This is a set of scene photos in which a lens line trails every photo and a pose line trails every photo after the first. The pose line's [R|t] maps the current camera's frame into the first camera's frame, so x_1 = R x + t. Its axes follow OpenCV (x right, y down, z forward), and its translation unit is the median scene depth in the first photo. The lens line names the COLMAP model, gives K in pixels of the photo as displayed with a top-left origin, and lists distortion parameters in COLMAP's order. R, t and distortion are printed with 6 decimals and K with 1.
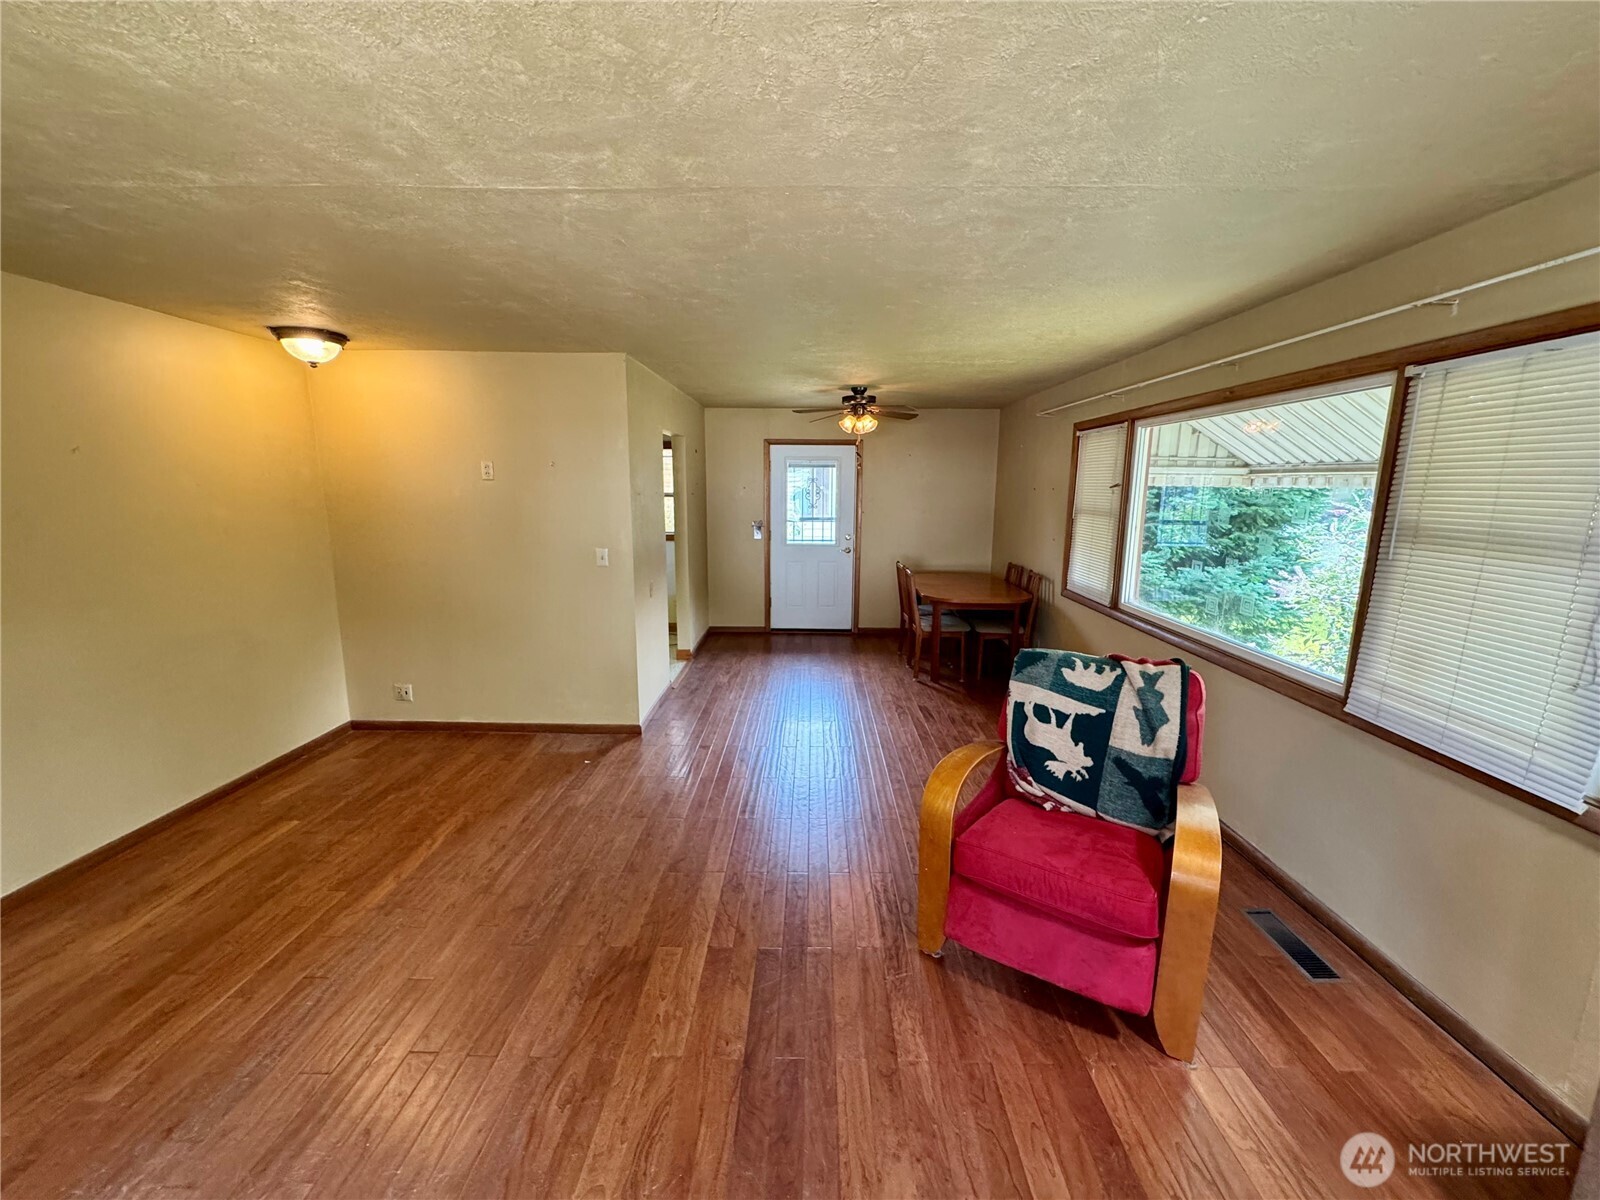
lens RADIAL K [[639.1, 0, 800.0], [0, 639.1, 600.0], [0, 0, 1]] dist [-0.003070, 0.000188]
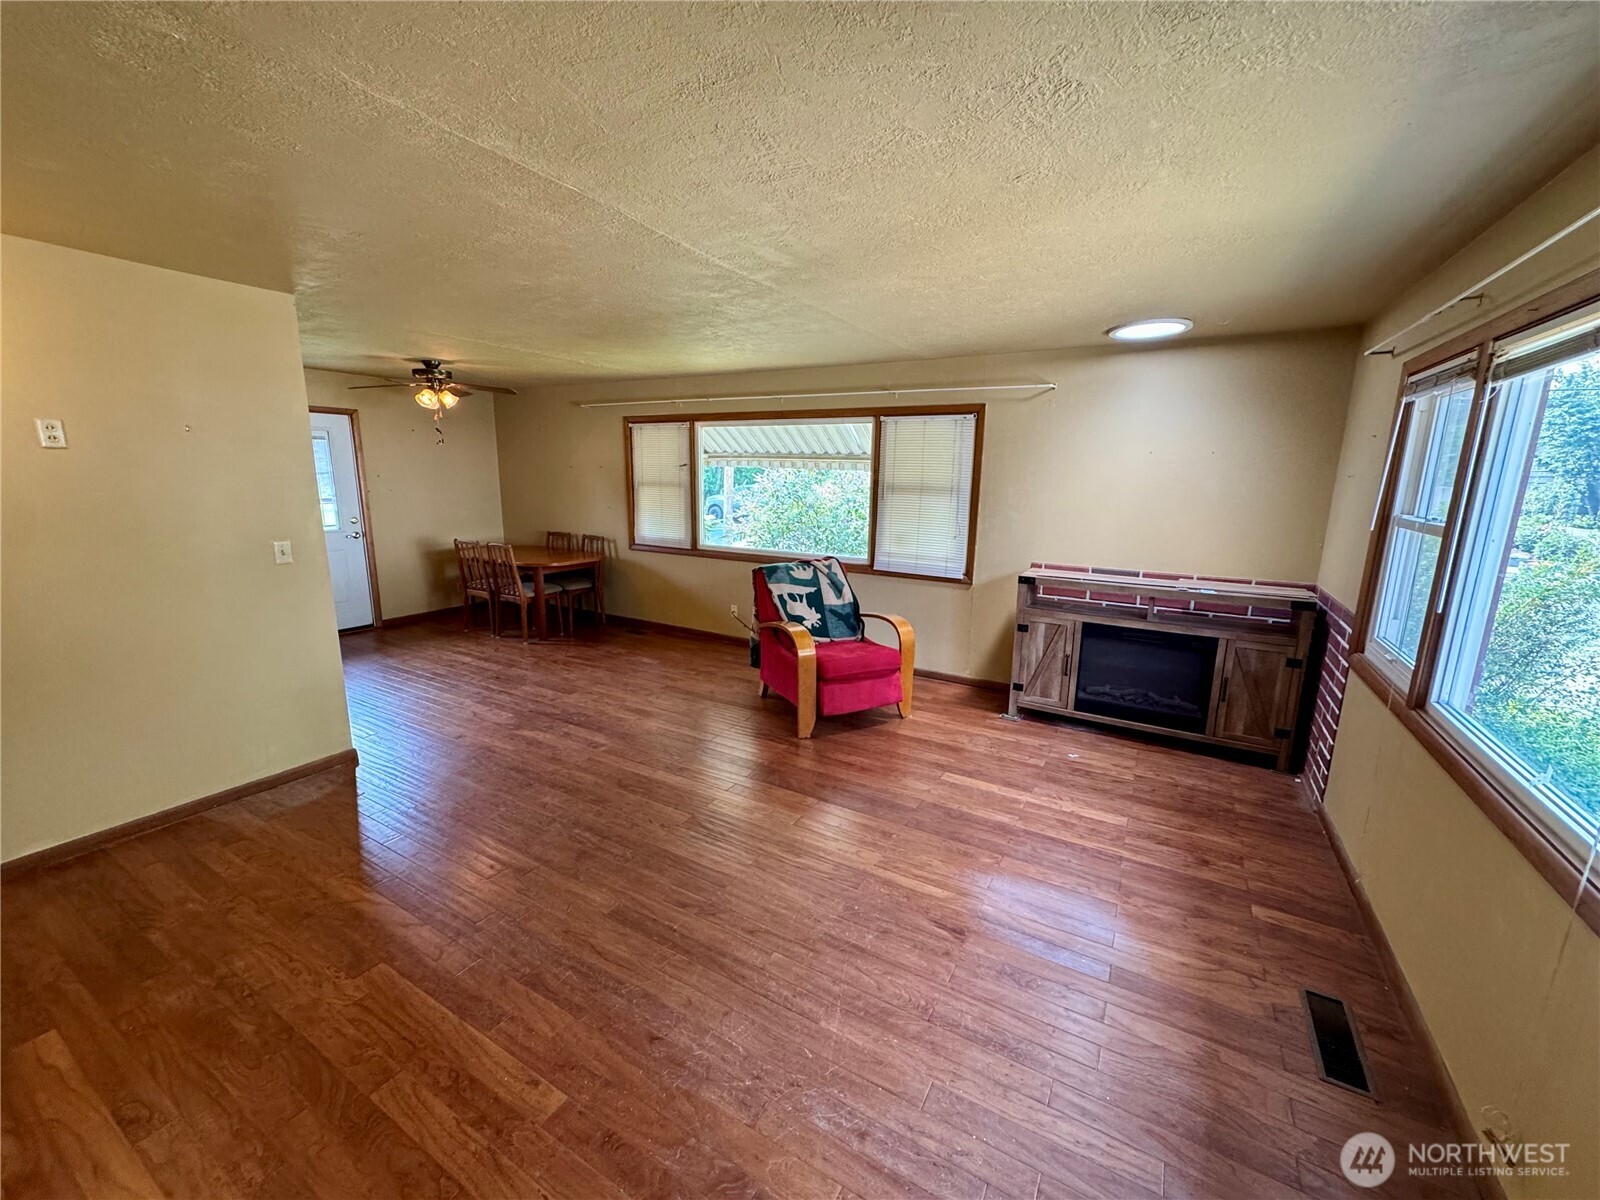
lens RADIAL K [[639.1, 0, 800.0], [0, 639.1, 600.0], [0, 0, 1]] dist [-0.003070, 0.000188]
pose [[0.485551, -0.173278, 0.856864, -1.091666], [0.143030, 0.982698, 0.117675, -0.017875], [-0.862429, 0.065420, 0.501934, 0.102875]]
